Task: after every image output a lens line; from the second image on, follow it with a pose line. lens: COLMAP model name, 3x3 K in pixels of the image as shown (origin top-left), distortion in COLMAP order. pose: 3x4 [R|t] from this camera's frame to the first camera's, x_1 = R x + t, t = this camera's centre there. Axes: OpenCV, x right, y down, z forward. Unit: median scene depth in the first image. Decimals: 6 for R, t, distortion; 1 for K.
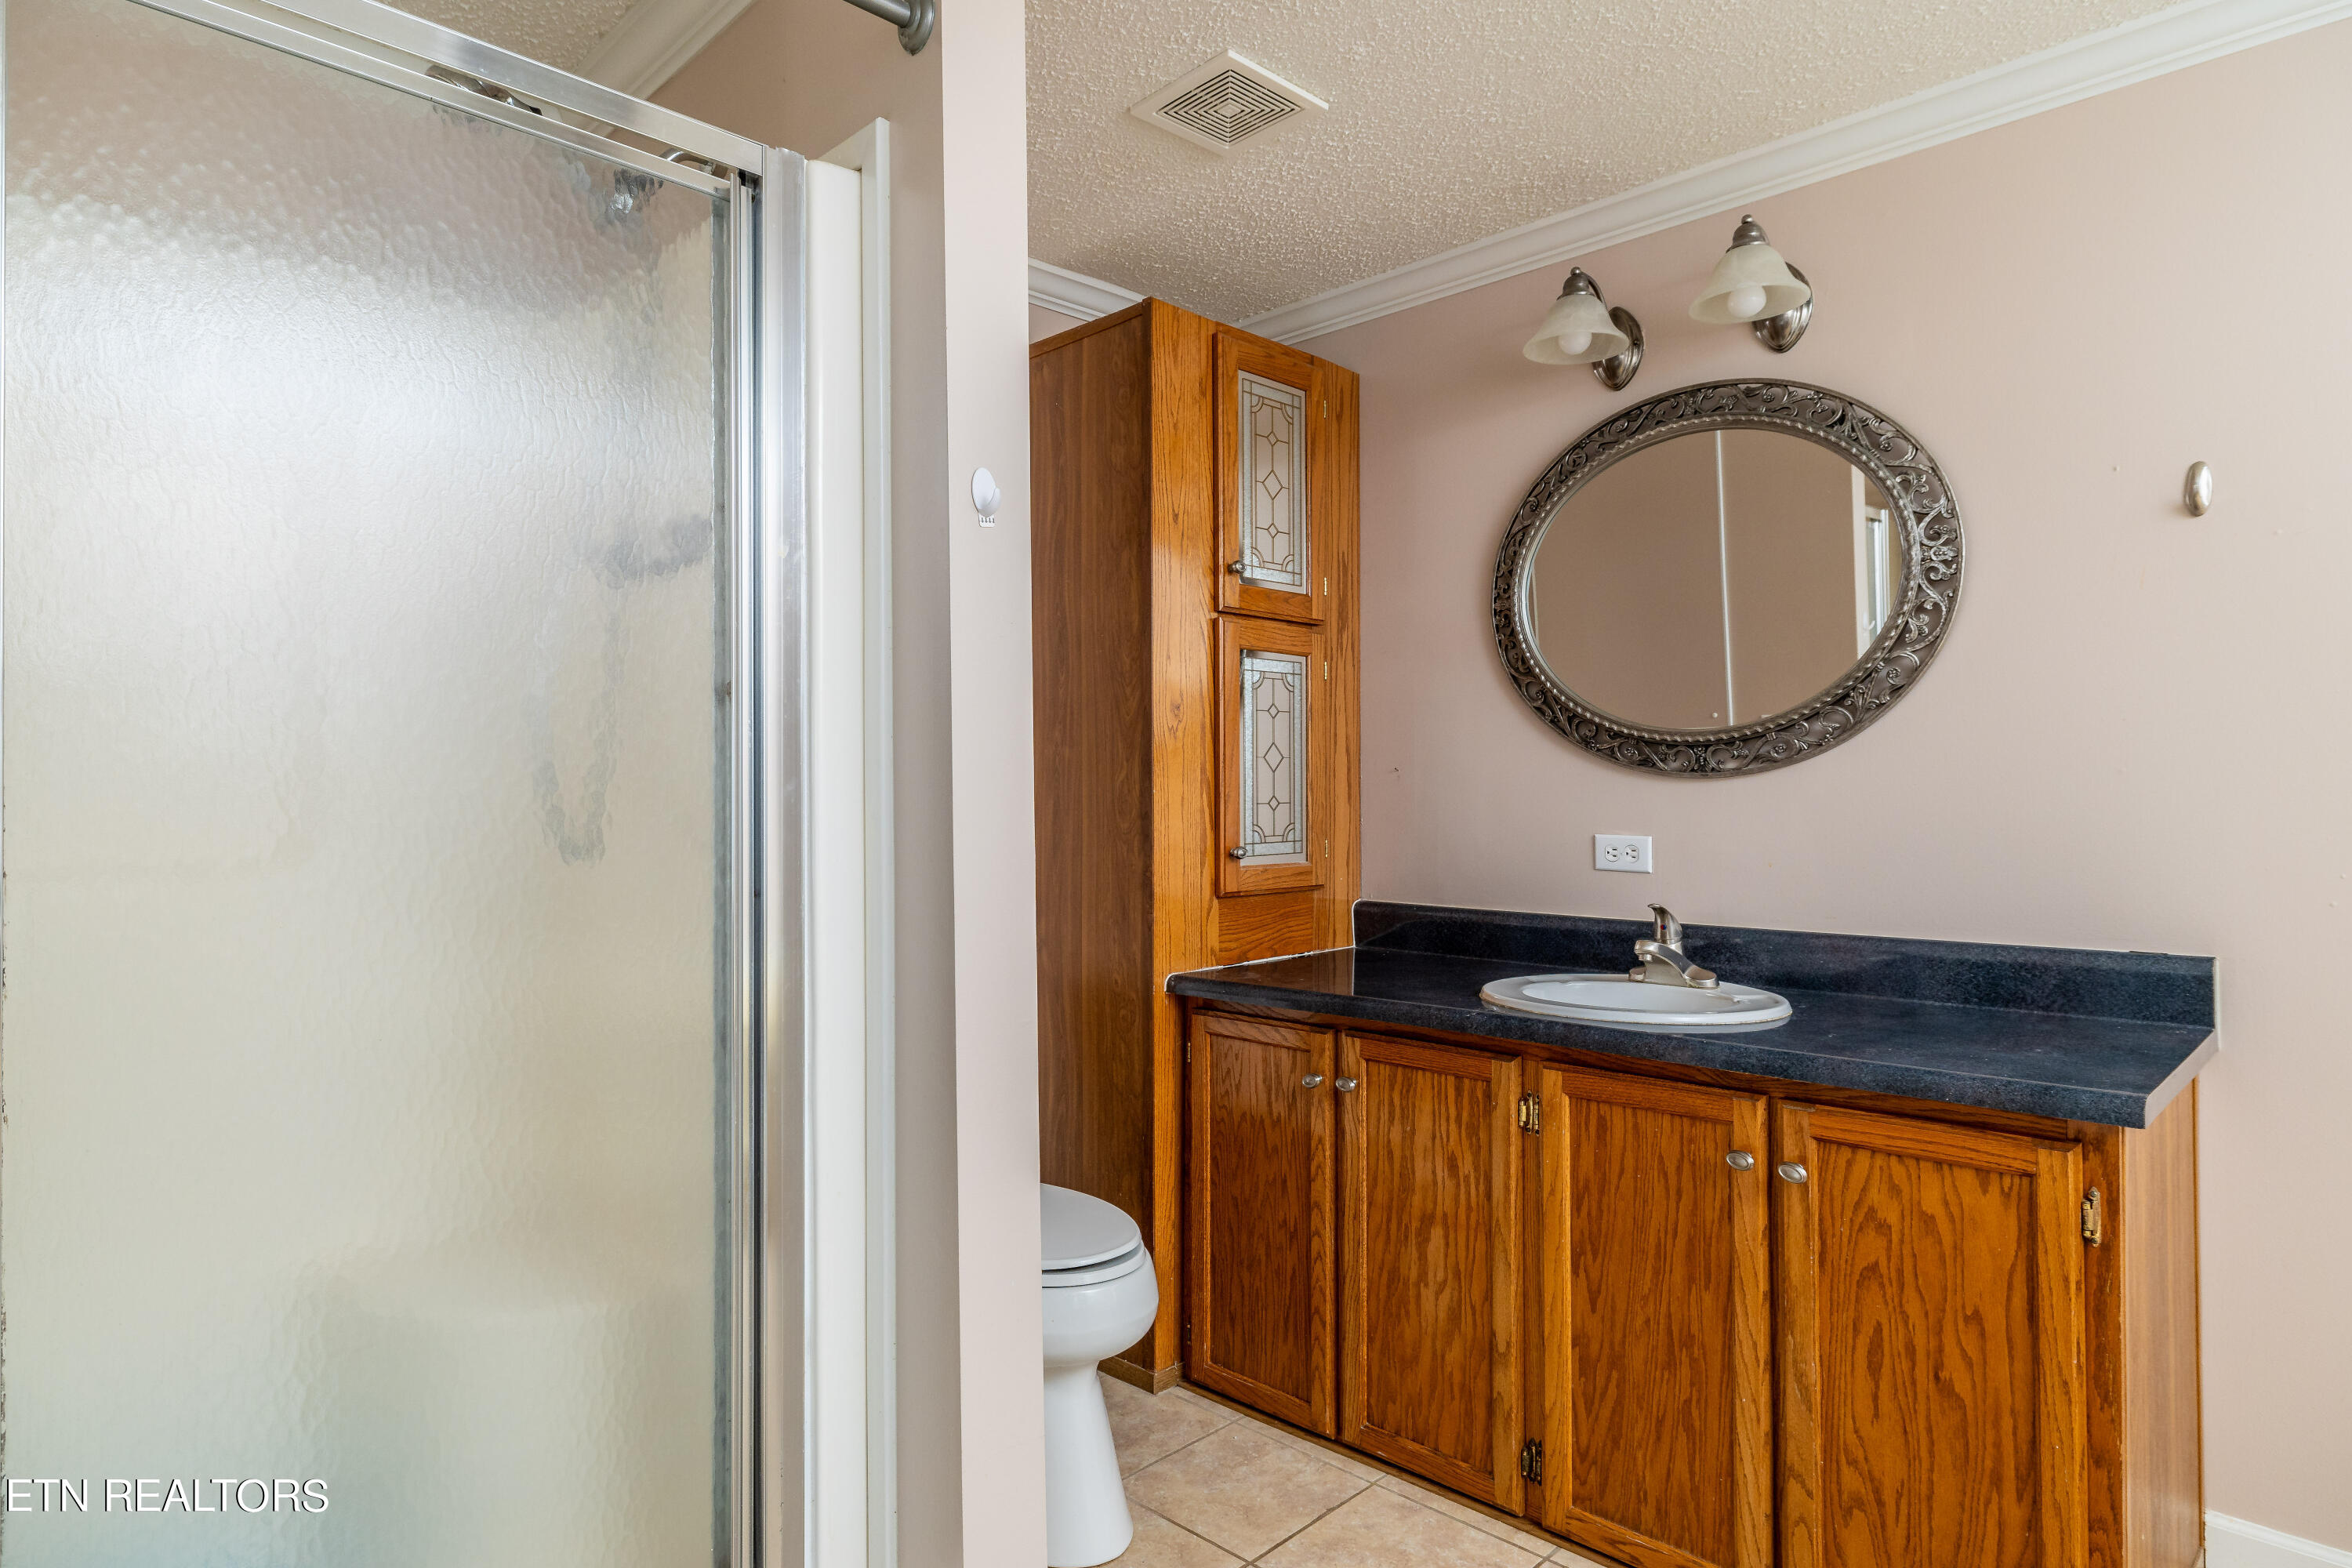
lens RADIAL K [[1297.6, 0, 1168.4], [0, 1297.6, 774.3], [0, 0, 1]] dist [-0.010241, 0.000728]
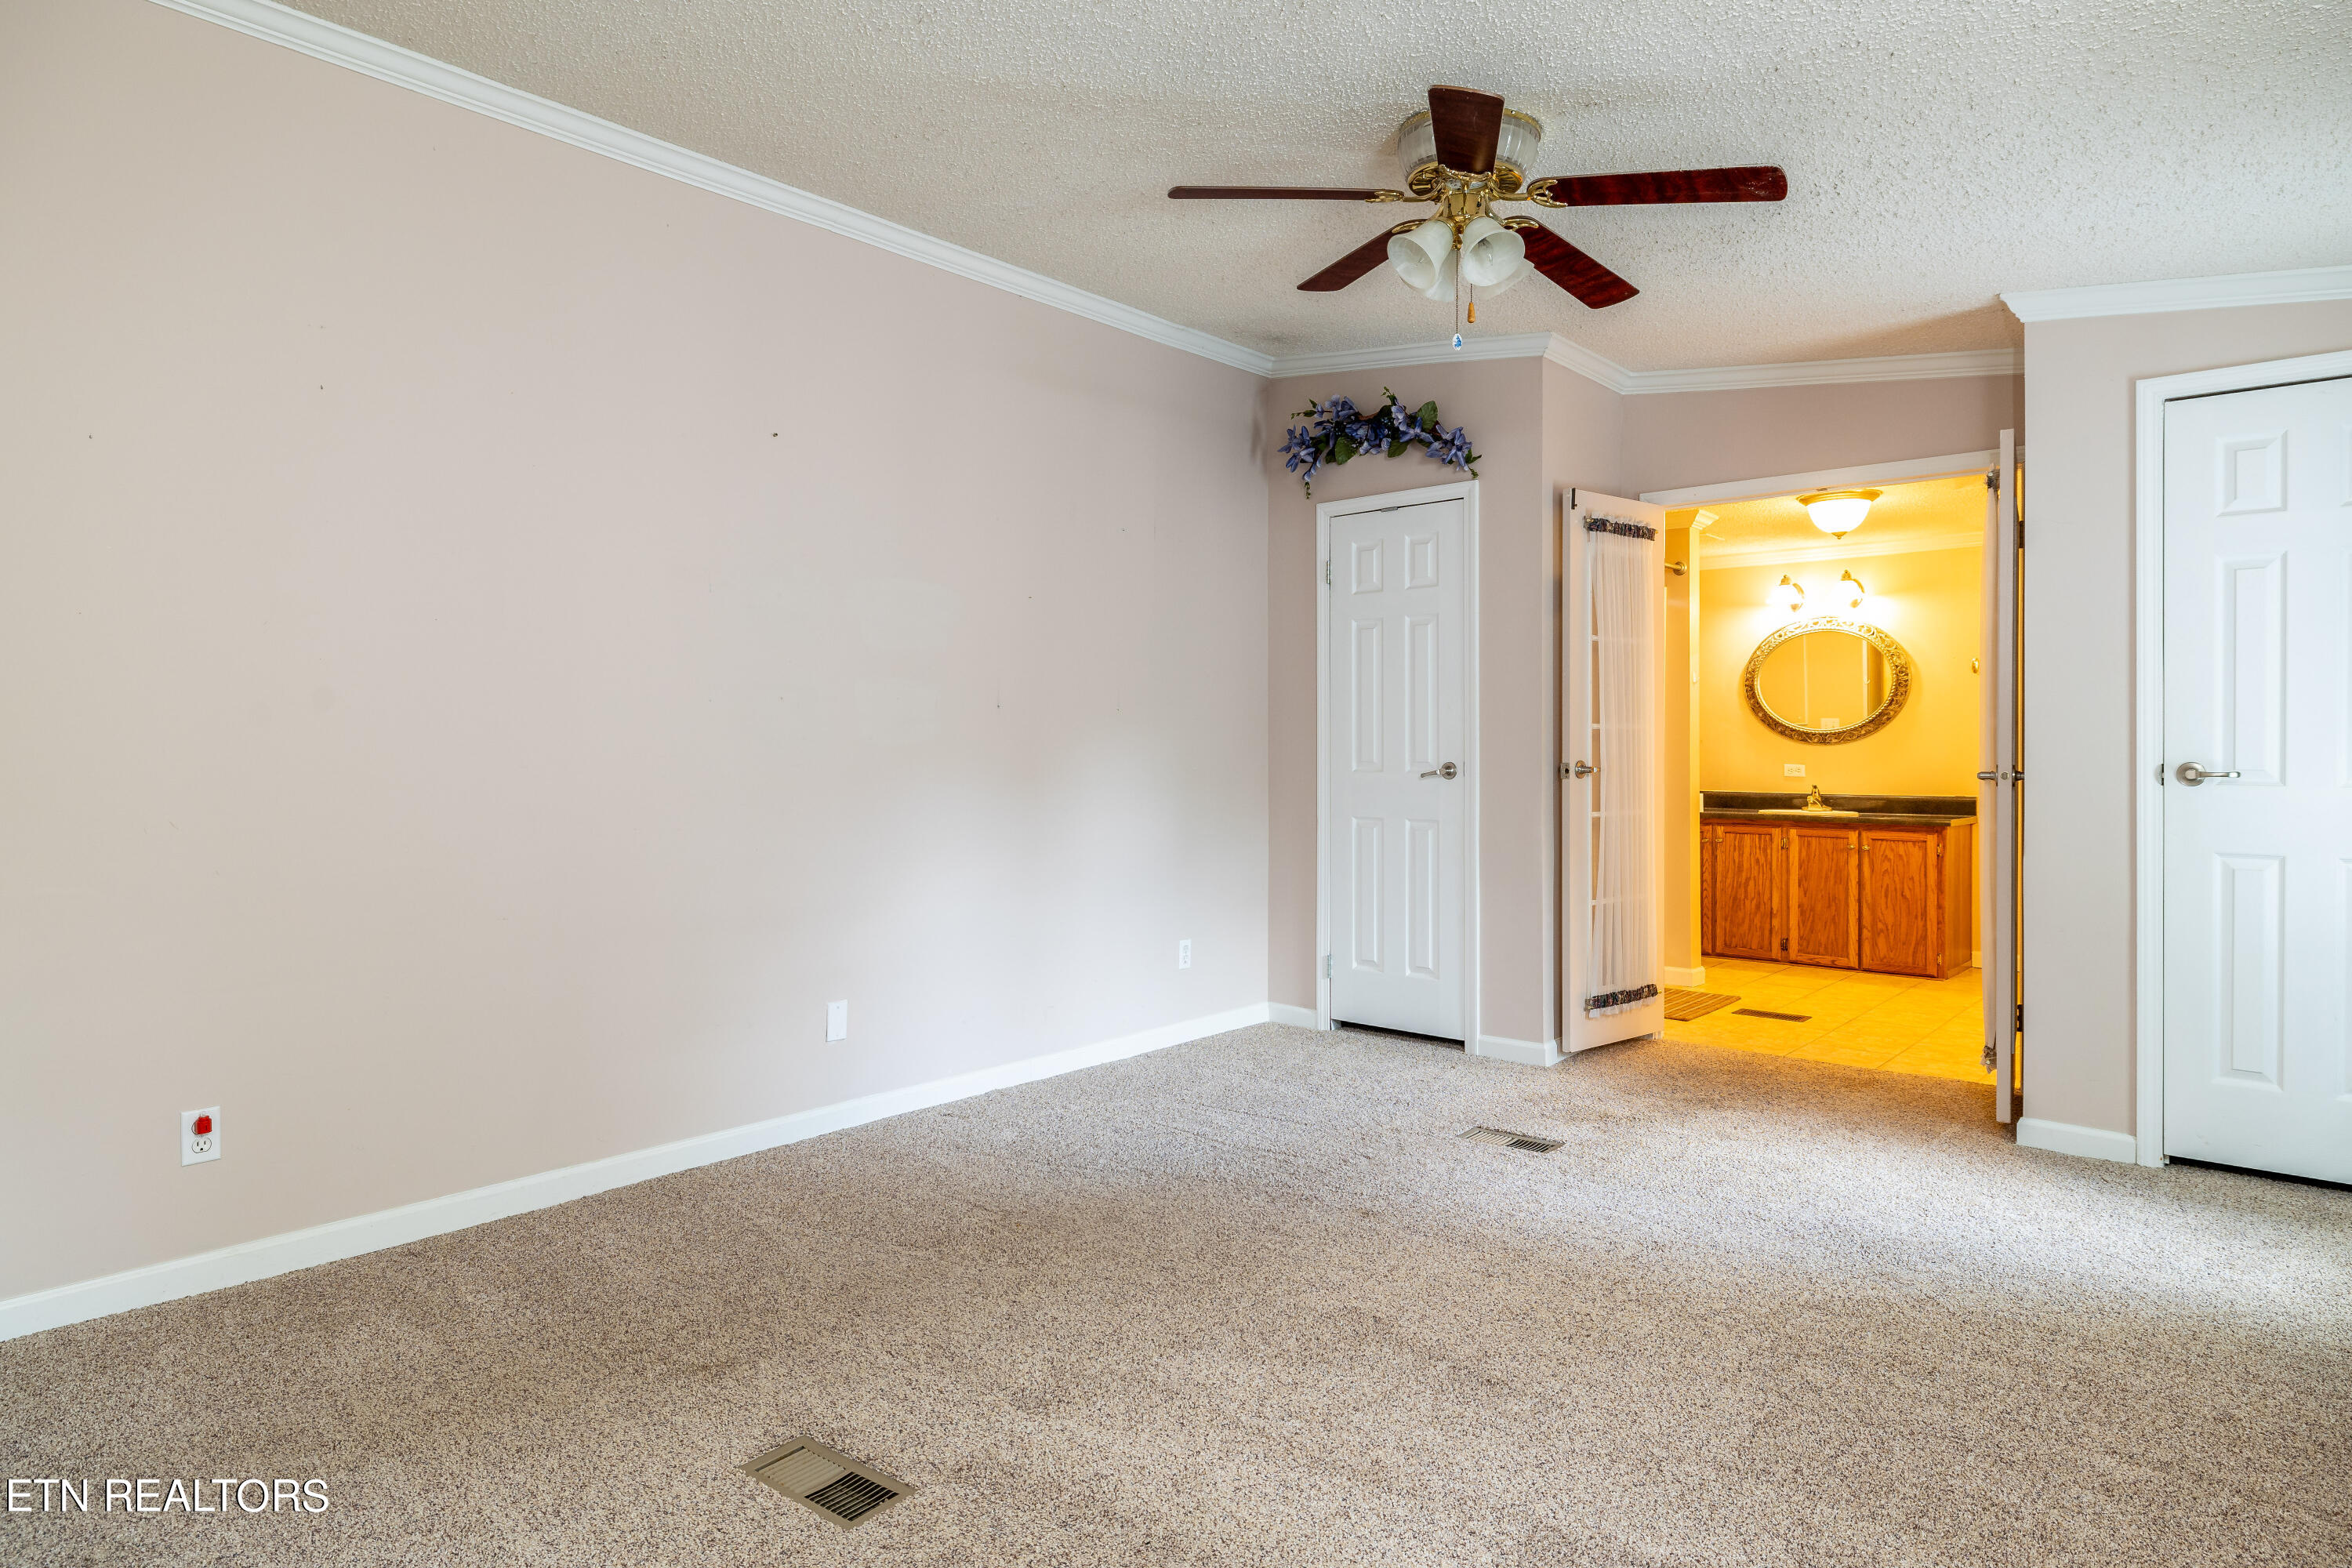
lens RADIAL K [[1297.6, 0, 1175.6], [0, 1297.6, 754.3], [0, 0, 1]] dist [-0.010241, 0.000728]
pose [[0.999152, 0.010613, 0.039776, -1.488036], [-0.010870, 0.999921, 0.006246, 0.025643], [-0.039707, -0.006673, 0.999189, -2.384403]]
